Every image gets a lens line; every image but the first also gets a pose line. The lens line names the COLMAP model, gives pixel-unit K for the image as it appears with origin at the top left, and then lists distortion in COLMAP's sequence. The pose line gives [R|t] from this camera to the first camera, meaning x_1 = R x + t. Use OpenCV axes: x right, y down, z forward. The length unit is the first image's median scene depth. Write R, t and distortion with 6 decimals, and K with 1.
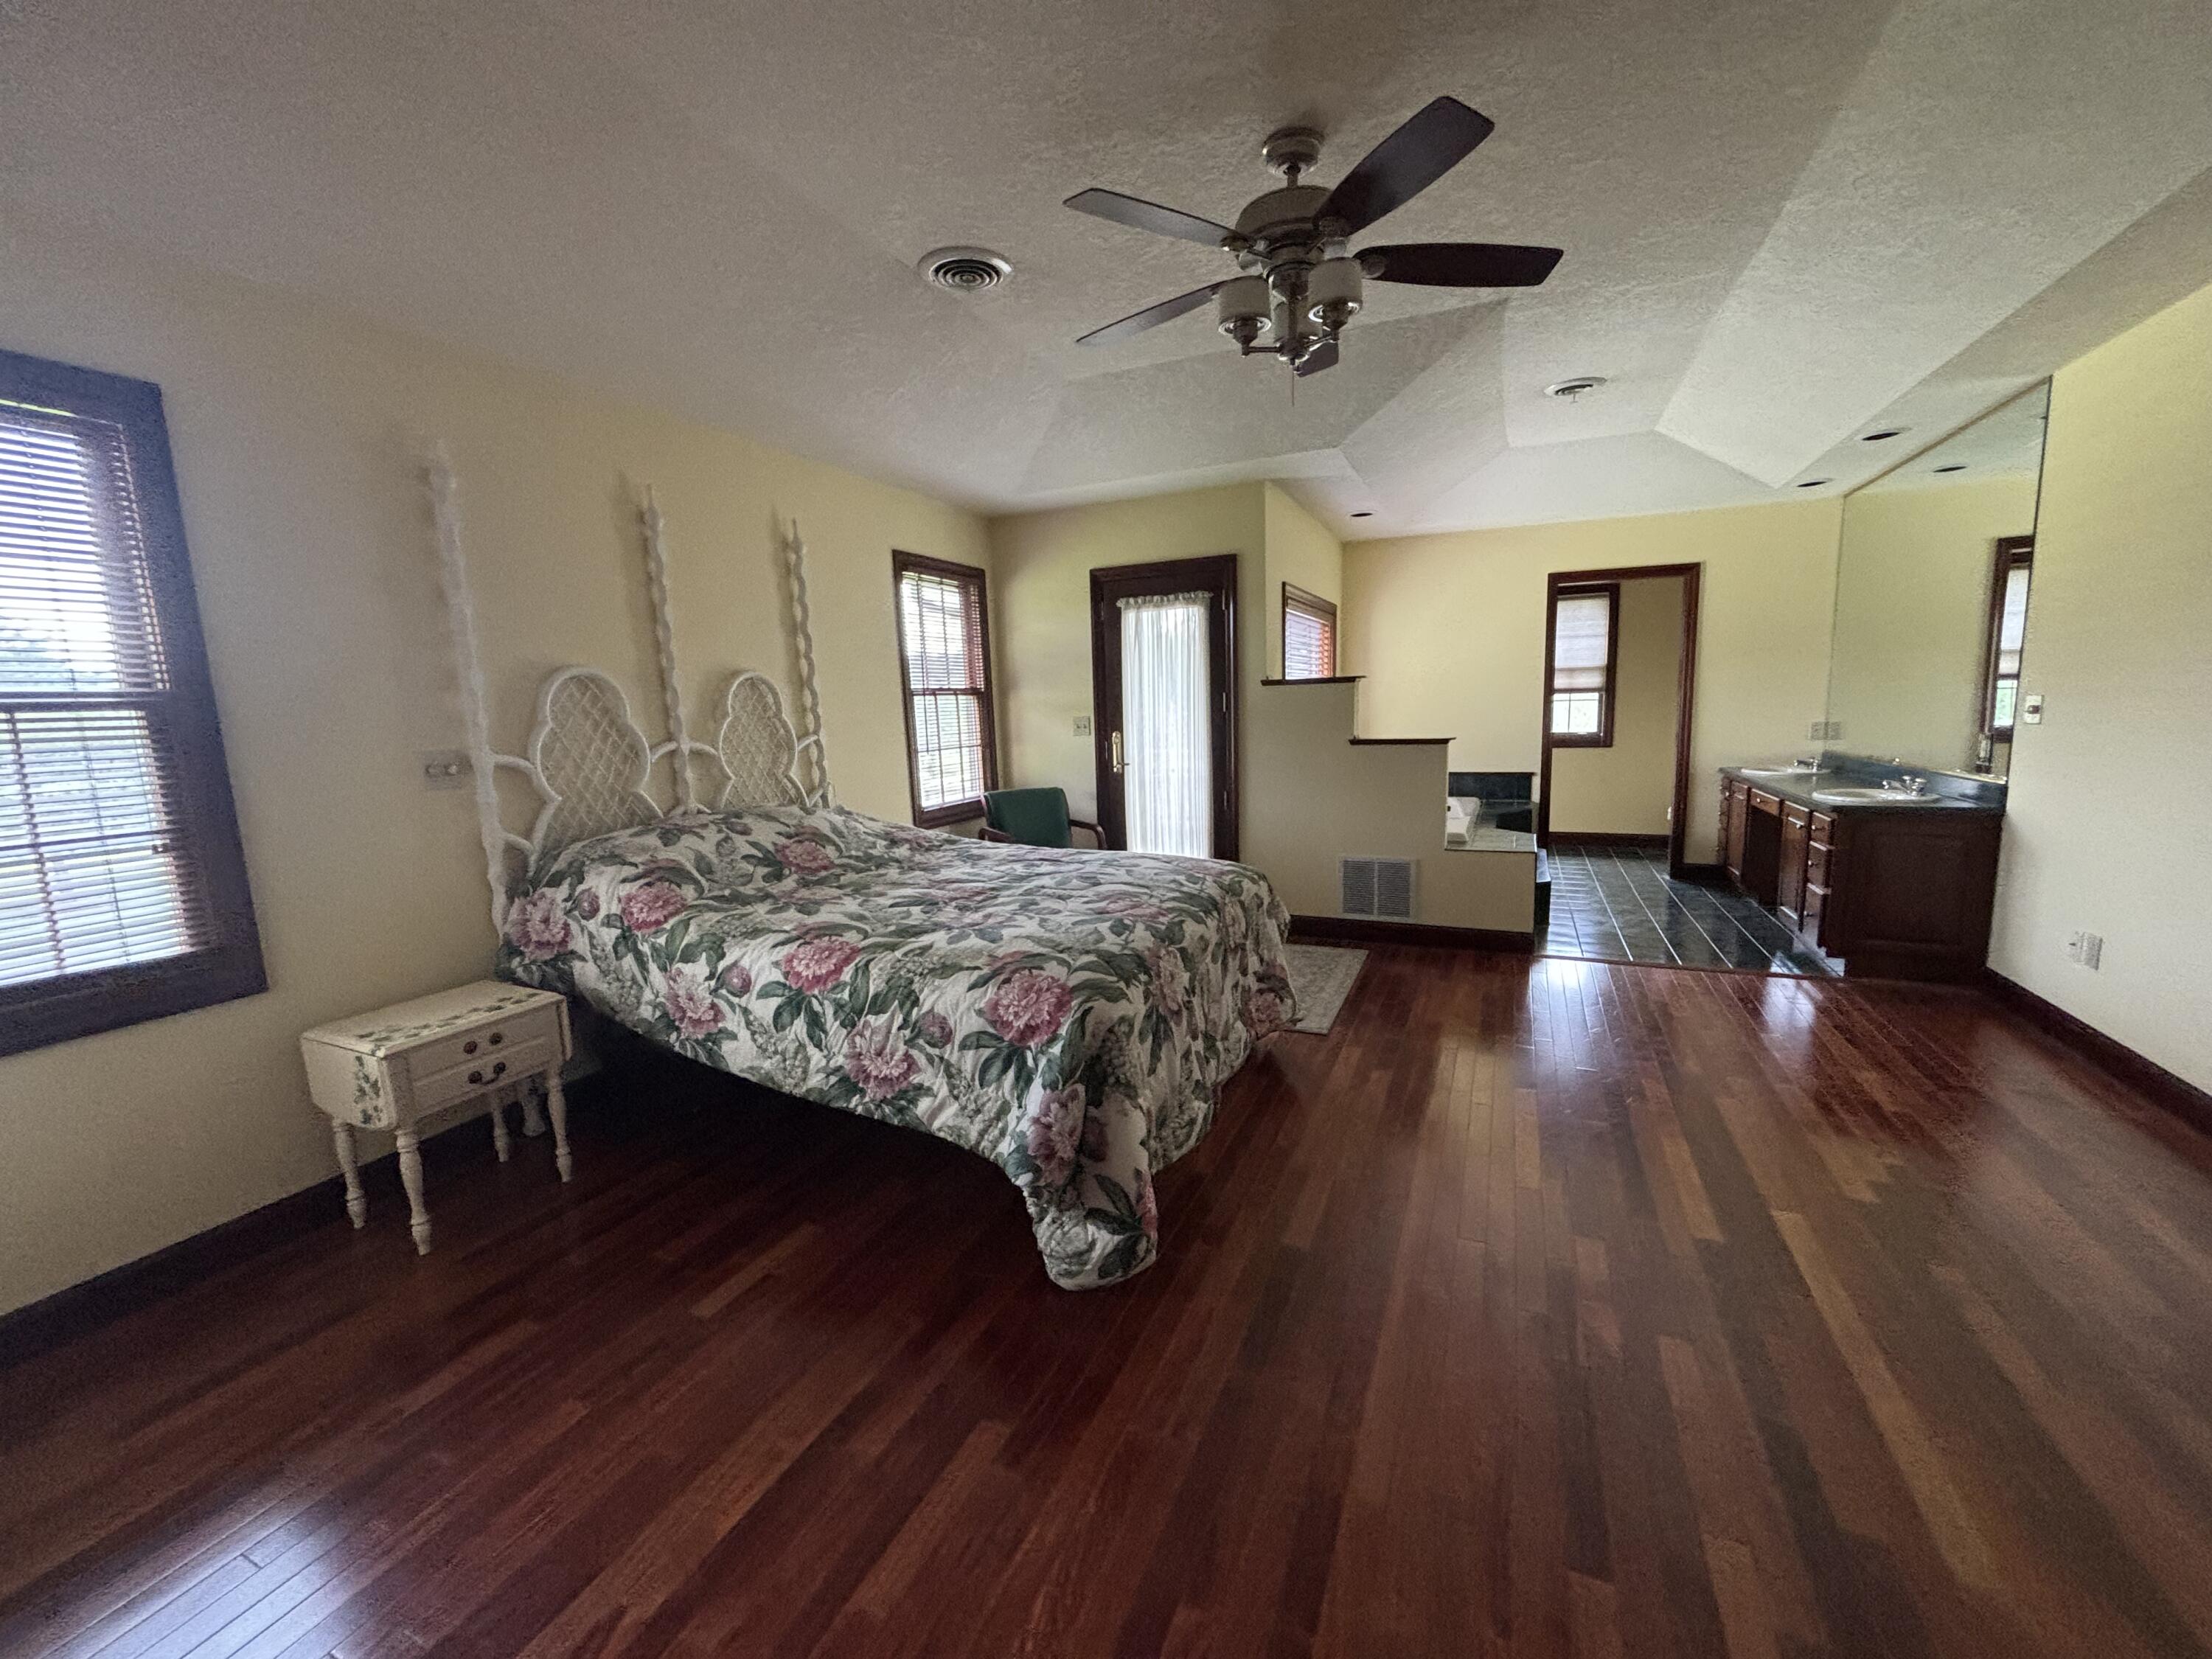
lens RADIAL K [[888.9, 0, 1116.6], [0, 888.9, 828.1], [0, 0, 1]] dist [-0.000131, 0.000062]
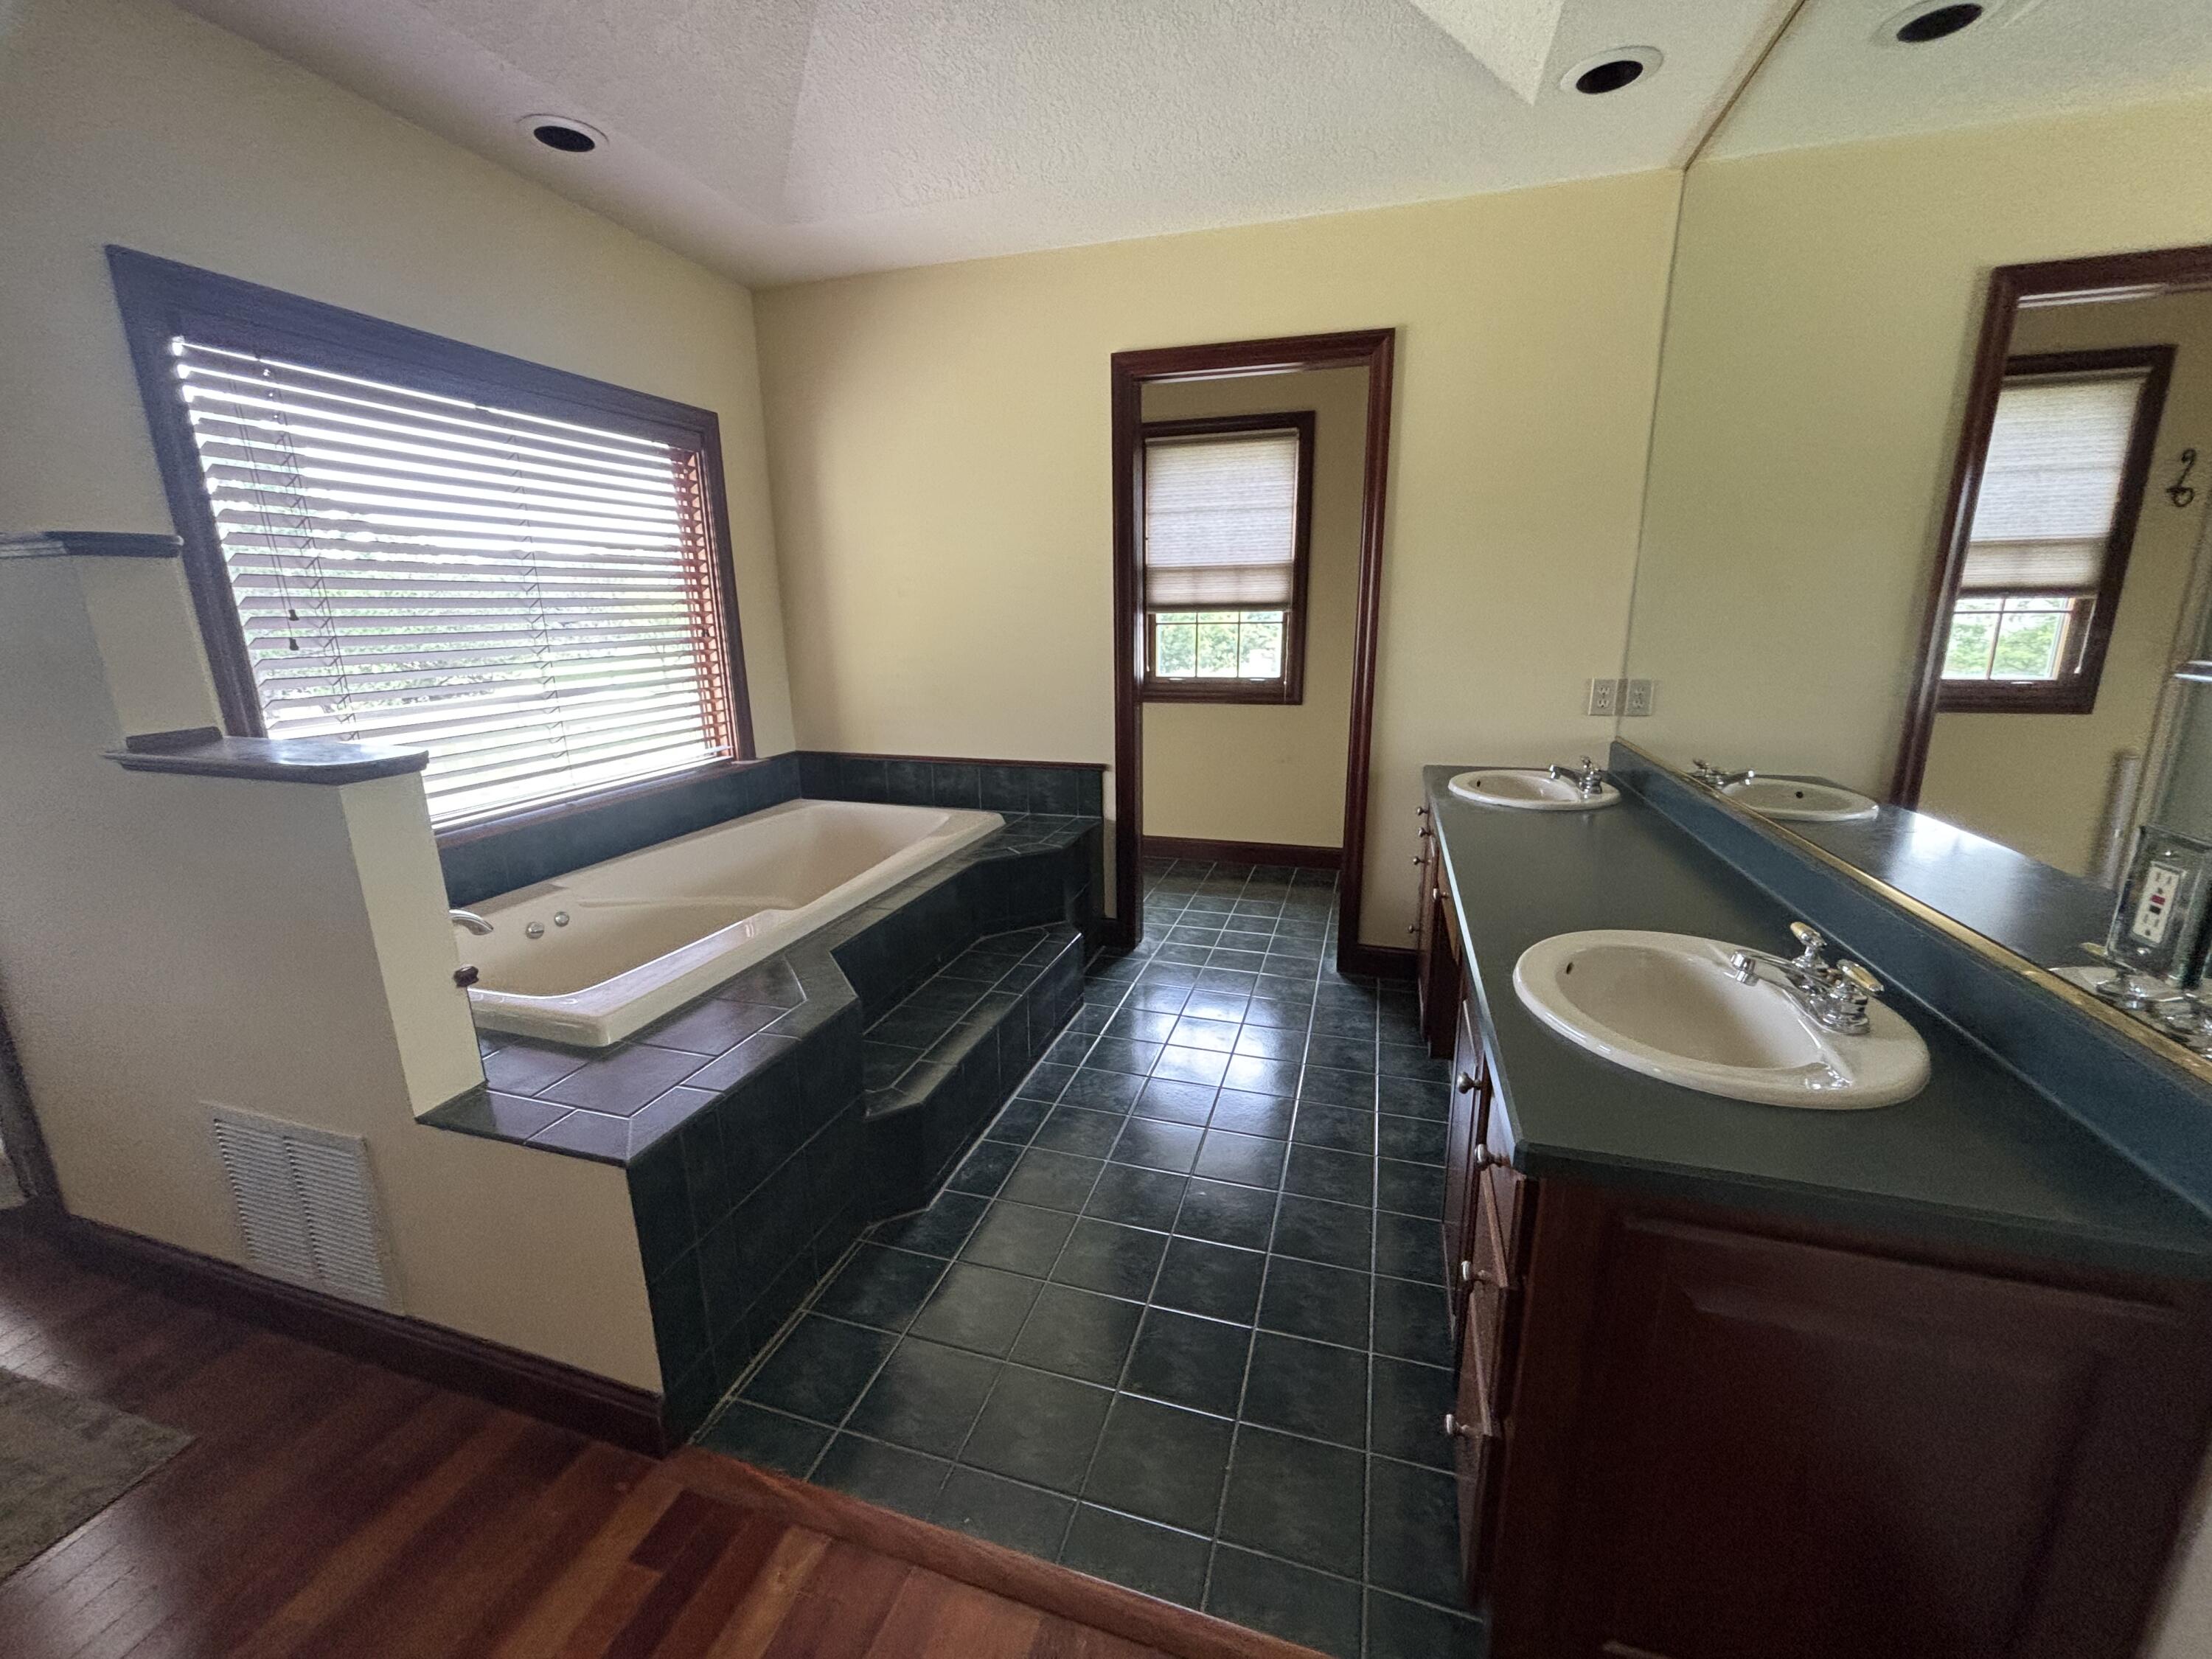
lens RADIAL K [[888.9, 0, 1099.7], [0, 888.9, 826.3], [0, 0, 1]] dist [-0.000131, 0.000062]
pose [[0.993729, -0.008047, 0.111530, 0.444839], [-0.002531, 0.995532, 0.094387, -0.081569], [-0.111791, -0.094077, 0.989269, 0.527286]]
